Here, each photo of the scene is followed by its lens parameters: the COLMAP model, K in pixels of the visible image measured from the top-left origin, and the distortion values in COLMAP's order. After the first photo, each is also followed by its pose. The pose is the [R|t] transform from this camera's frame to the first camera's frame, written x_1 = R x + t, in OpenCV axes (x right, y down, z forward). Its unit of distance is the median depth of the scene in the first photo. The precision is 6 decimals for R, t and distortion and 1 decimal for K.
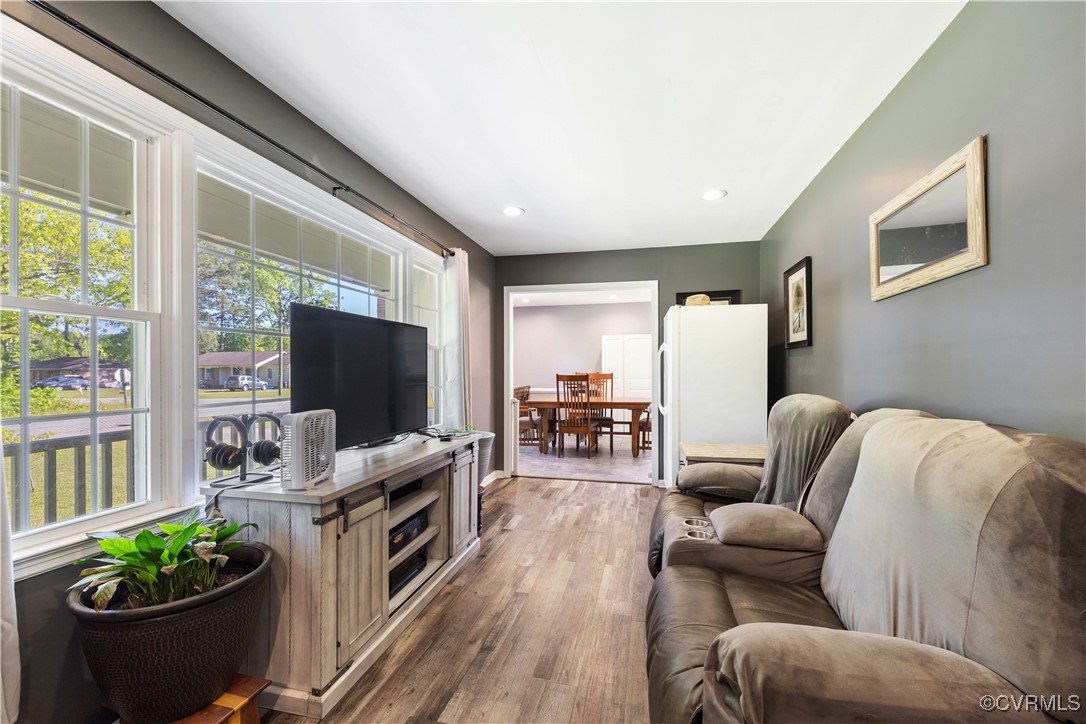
lens RADIAL K [[421.4, 0, 546.1], [0, 421.4, 370.0], [0, 0, 1]] dist [0.008512, 0.000701]
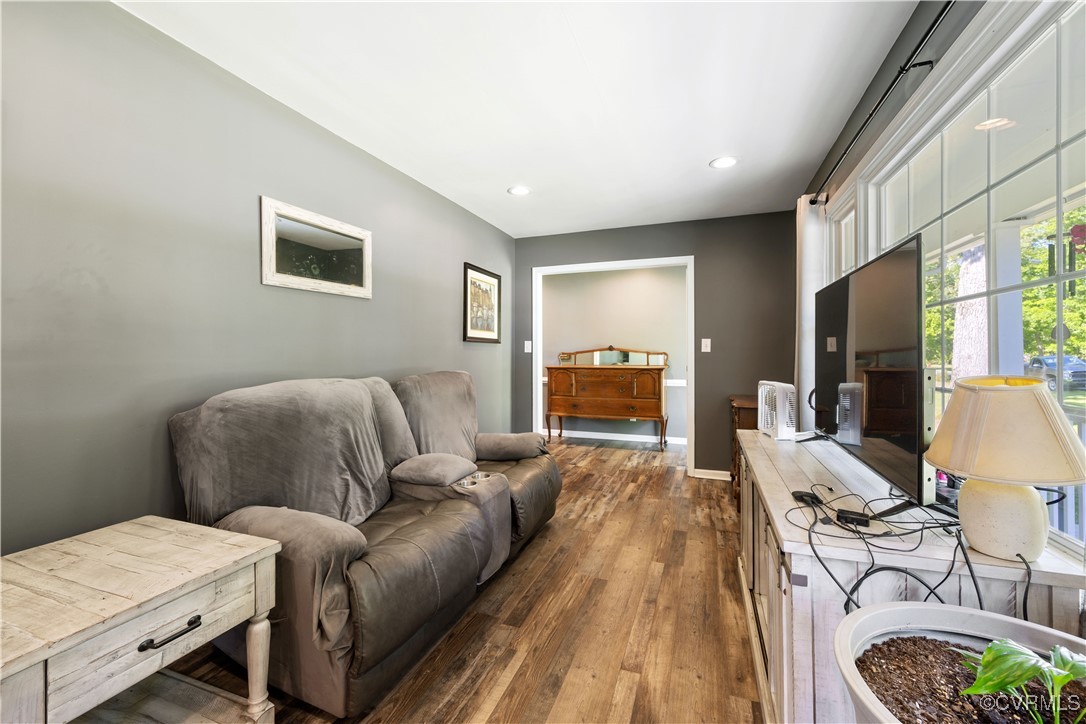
lens RADIAL K [[421.4, 0, 549.9], [0, 421.4, 353.8], [0, 0, 1]] dist [0.008512, 0.000701]
pose [[-0.992221, 0.001841, 0.124472, -0.014790], [0.001601, 0.999997, -0.002030, 0.005717], [-0.124475, -0.001815, -0.992221, 2.067230]]
